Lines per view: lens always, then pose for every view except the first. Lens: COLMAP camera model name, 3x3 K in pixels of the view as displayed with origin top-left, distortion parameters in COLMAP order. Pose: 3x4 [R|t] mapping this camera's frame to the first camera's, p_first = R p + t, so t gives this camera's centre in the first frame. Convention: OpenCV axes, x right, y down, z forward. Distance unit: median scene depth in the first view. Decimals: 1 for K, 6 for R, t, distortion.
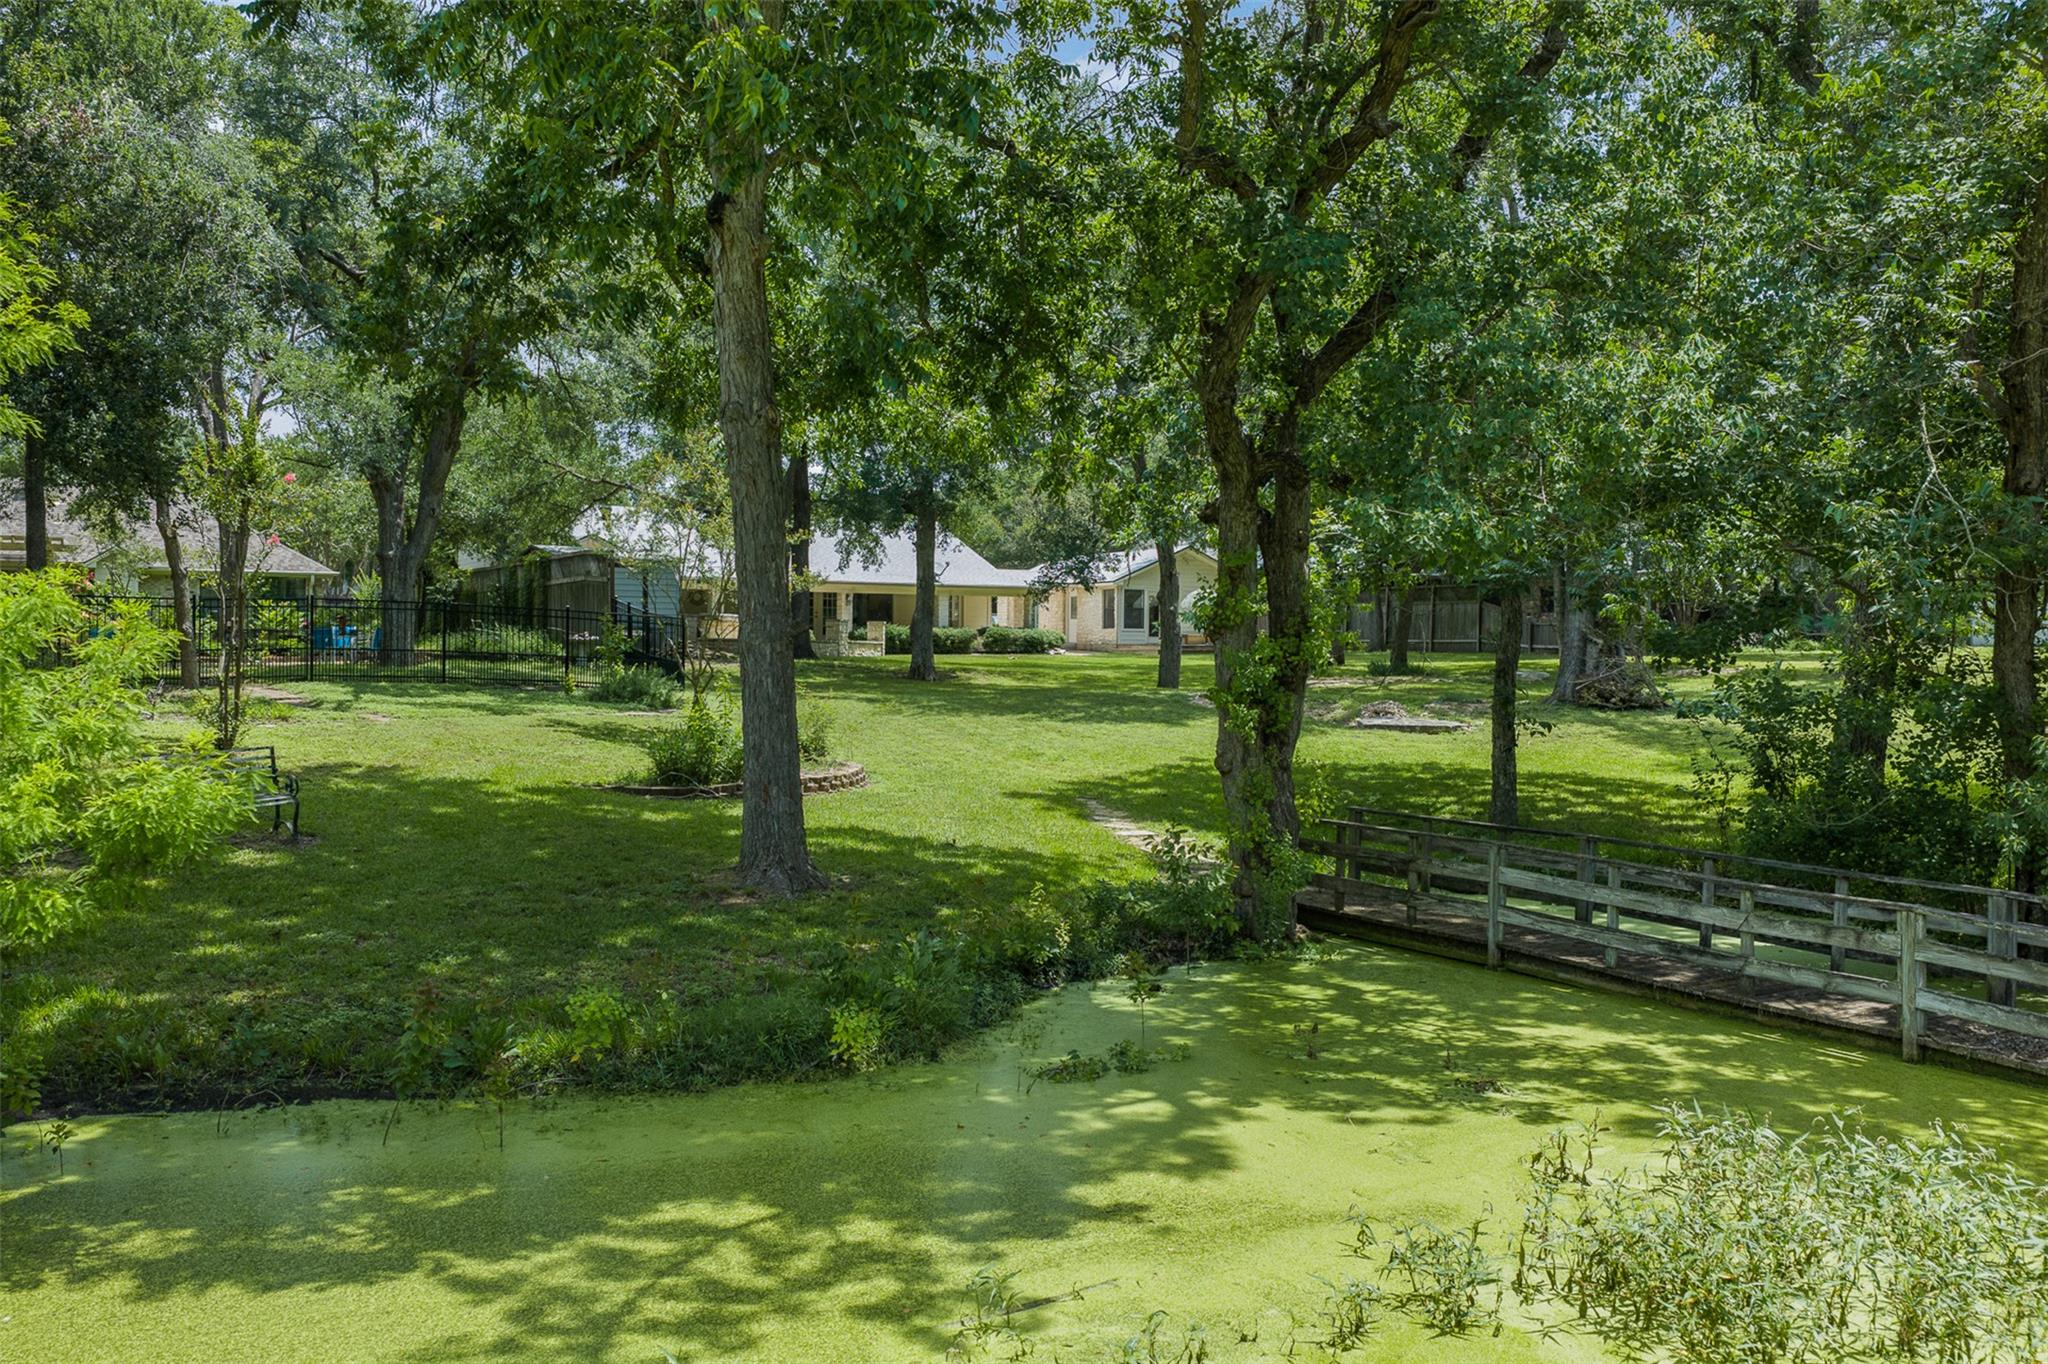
lens RADIAL K [[1739.8, 0, 1025.4], [0, 1739.8, 677.7], [0, 0, 1]] dist [0.034137, -0.050280]
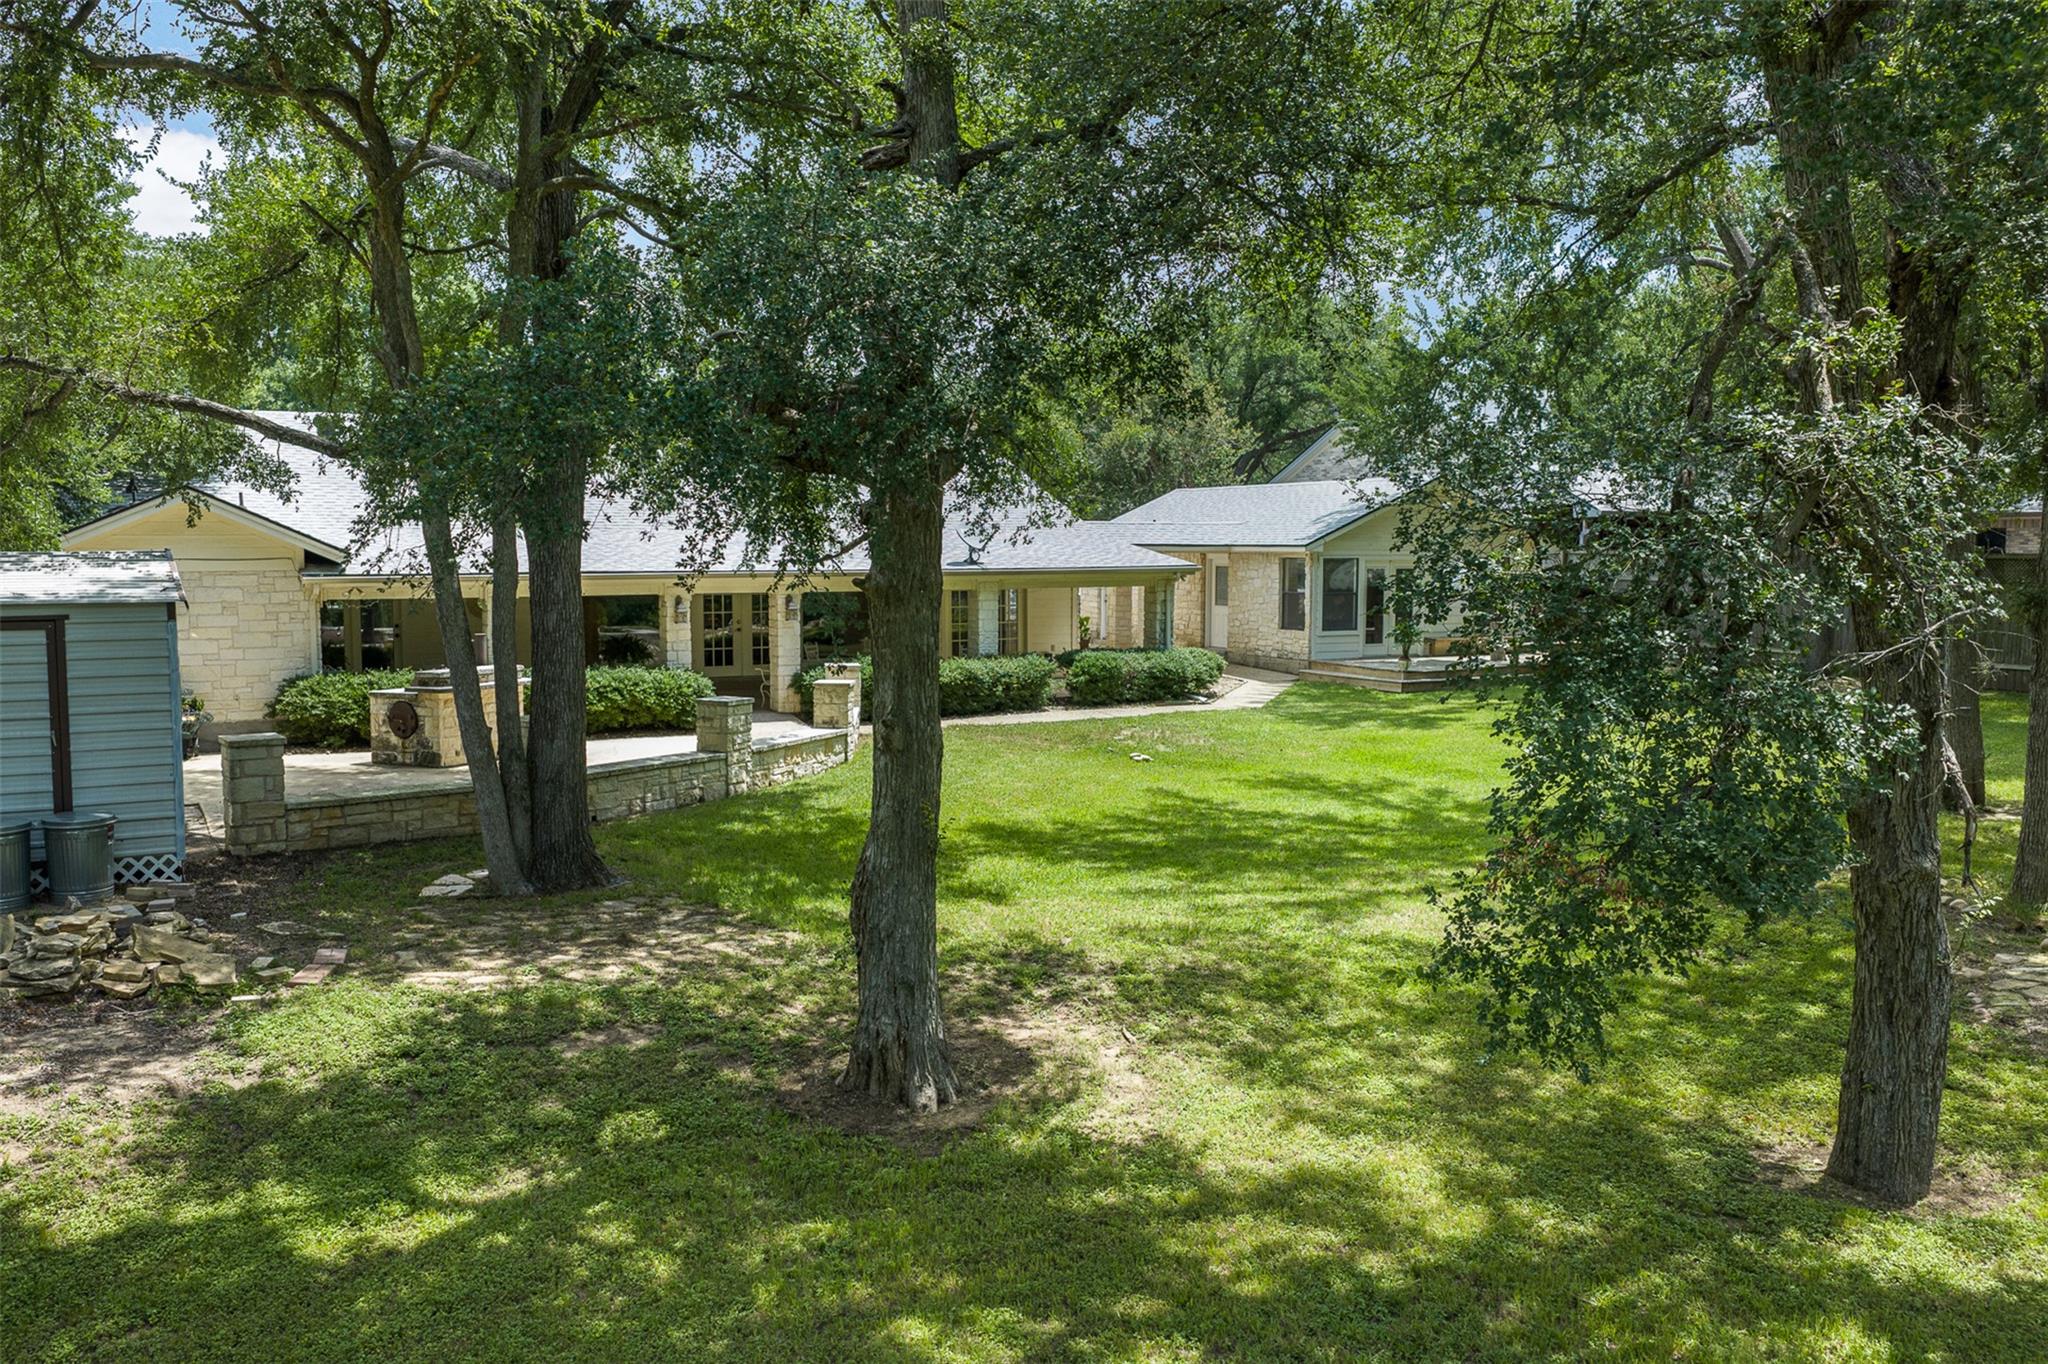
lens RADIAL K [[1739.8, 0, 1021.5], [0, 1739.8, 685.3], [0, 0, 1]] dist [0.034137, -0.050280]
pose [[0.999472, -0.005890, -0.031957, -0.030474], [0.008017, 0.997732, 0.066840, -0.074660], [0.031491, -0.067060, 0.997252, 0.702159]]
